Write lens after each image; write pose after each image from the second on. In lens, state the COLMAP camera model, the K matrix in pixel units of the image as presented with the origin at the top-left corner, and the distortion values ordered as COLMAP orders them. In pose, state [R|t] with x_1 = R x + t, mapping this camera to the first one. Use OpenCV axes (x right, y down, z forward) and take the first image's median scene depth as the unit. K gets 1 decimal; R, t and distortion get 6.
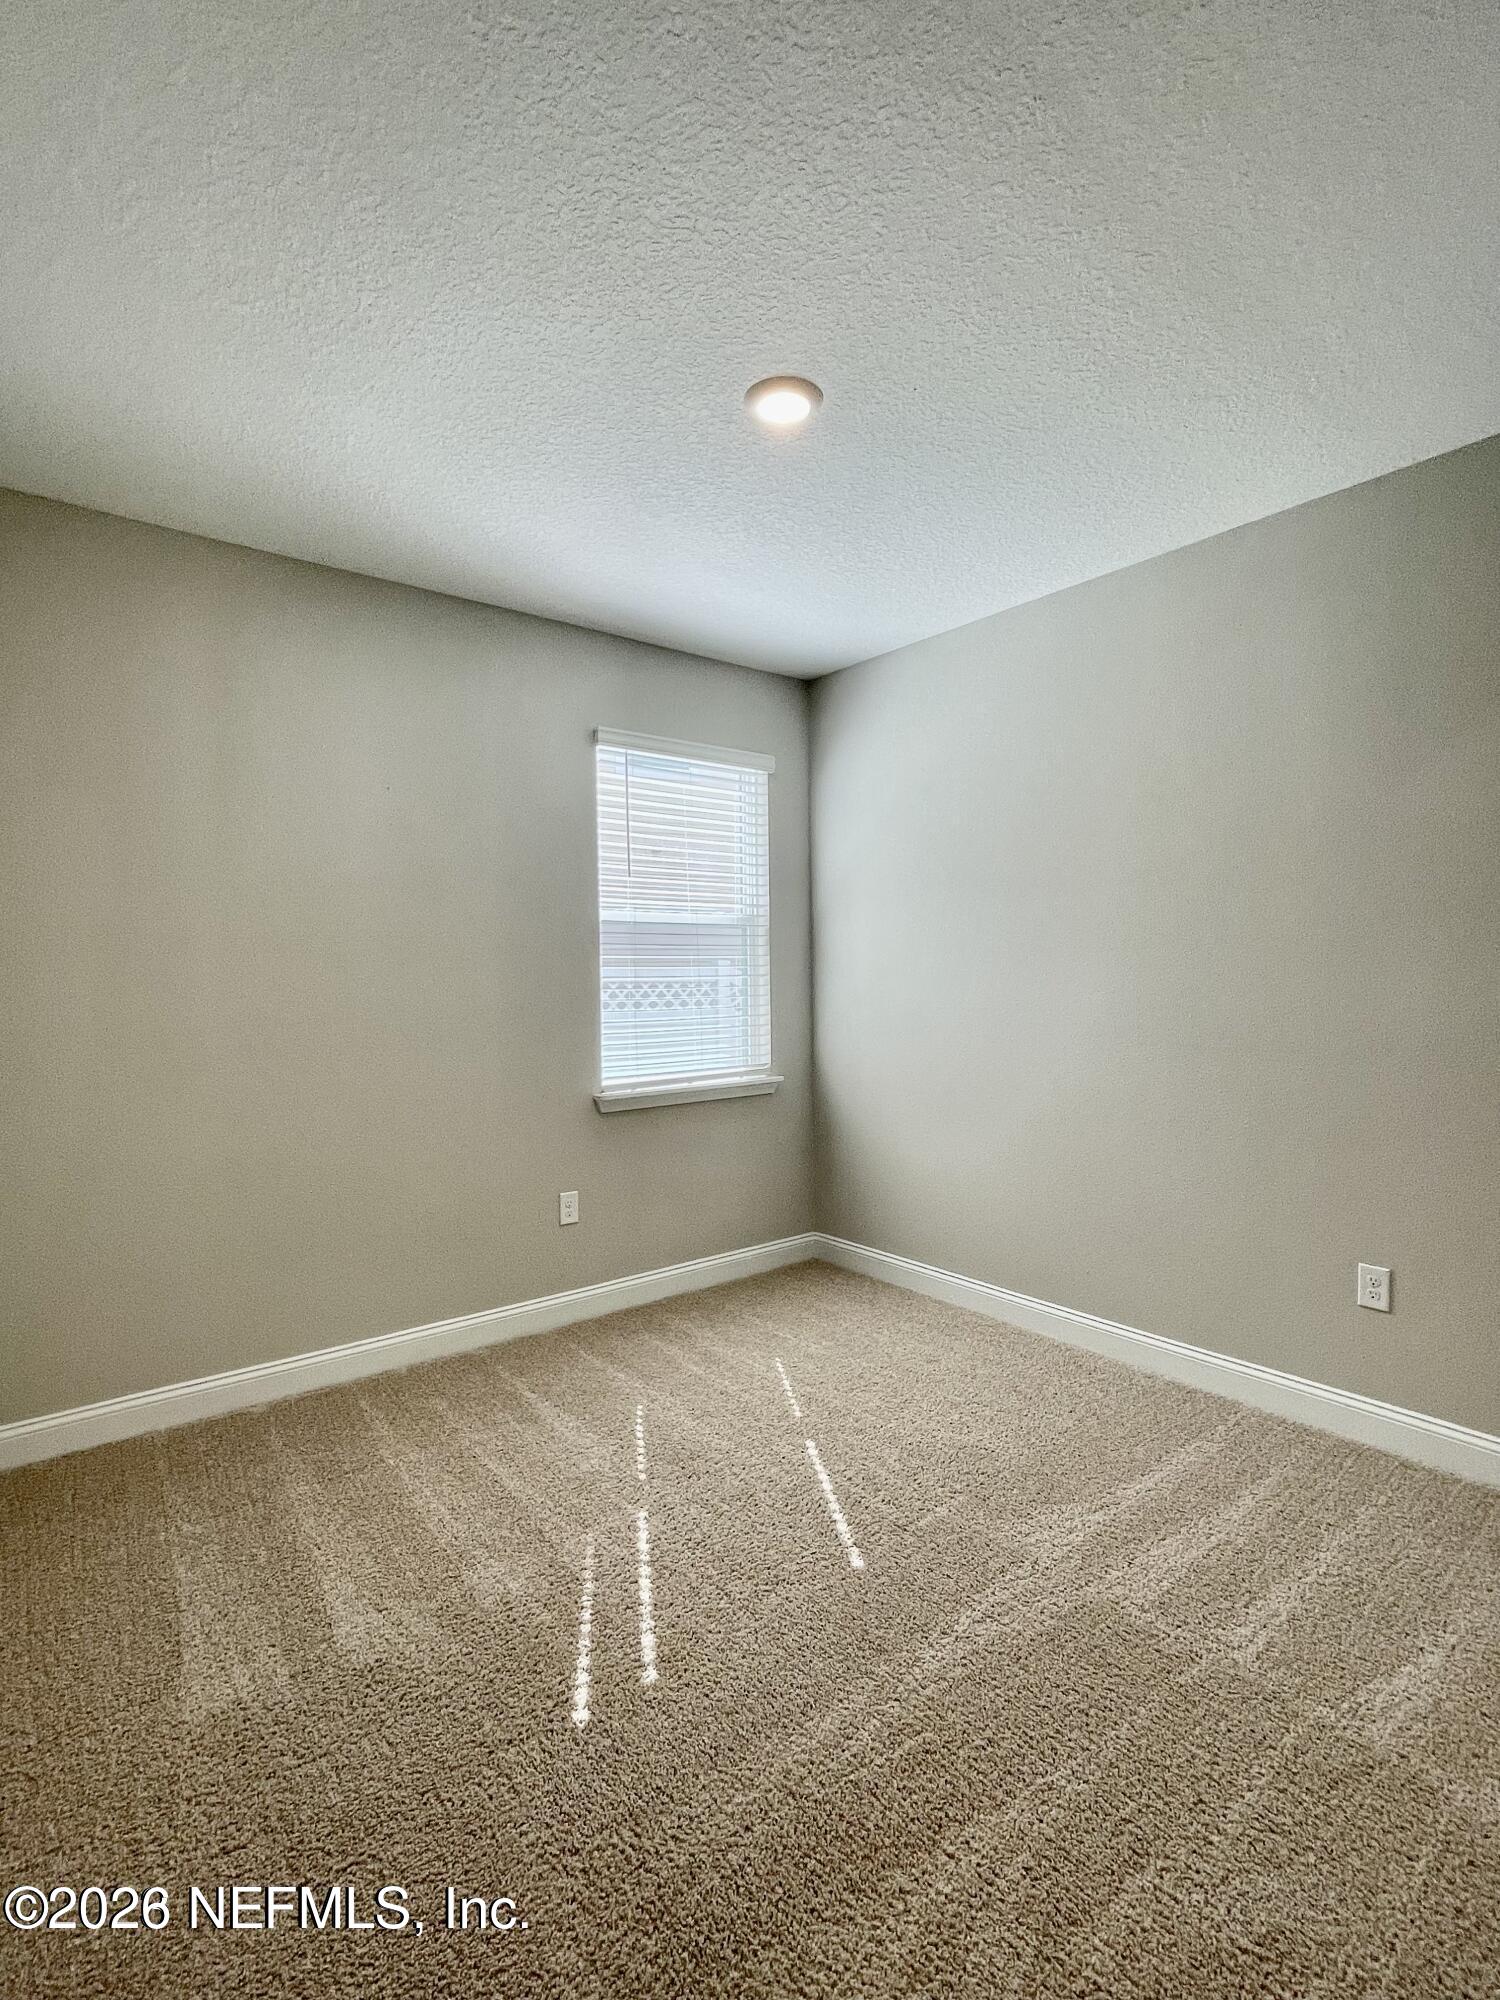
lens RADIAL K [[945.4, 0, 750.0], [0, 945.4, 1000.0], [0, 0, 1]] dist [-0.002444, 0.000519]
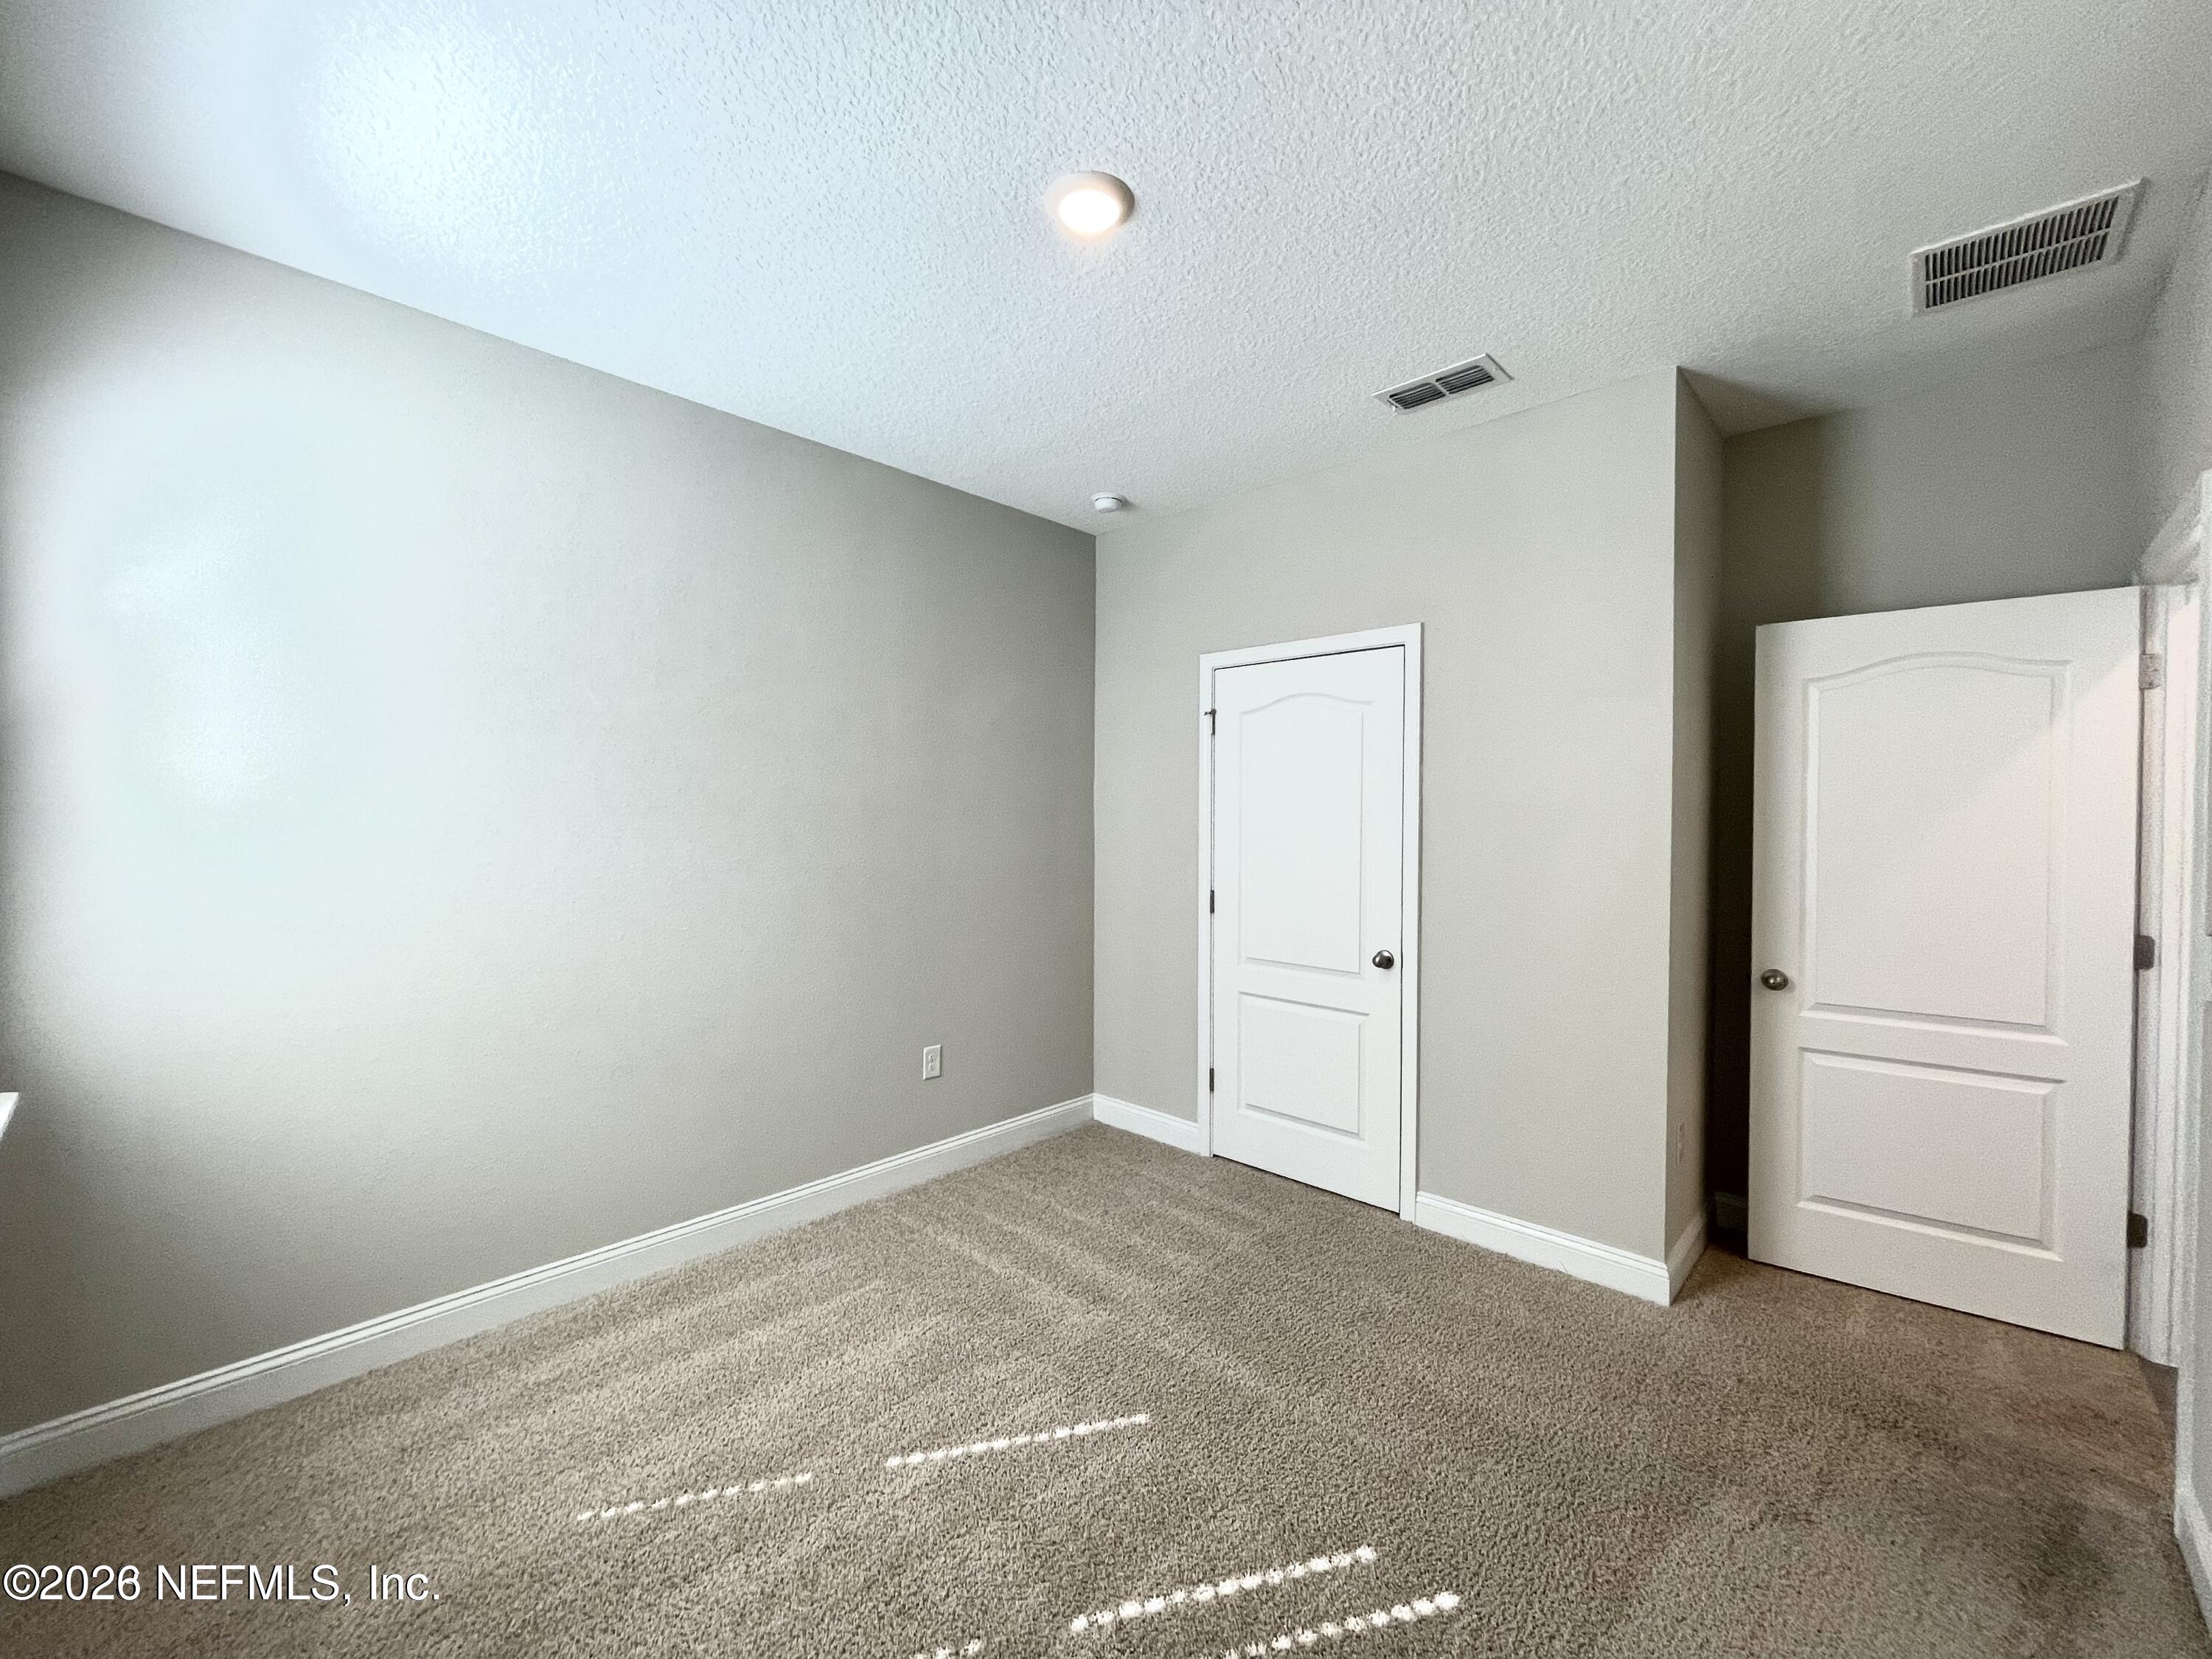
lens RADIAL K [[900.0, 0, 1106.0], [0, 900.0, 829.5], [0, 0, 1]] dist [0.000508, 0.000051]
pose [[-0.132937, 0.002728, 0.991121, -0.816932], [0.022960, 0.999736, 0.000328, -0.032413], [-0.990859, 0.022800, -0.132964, 1.128154]]
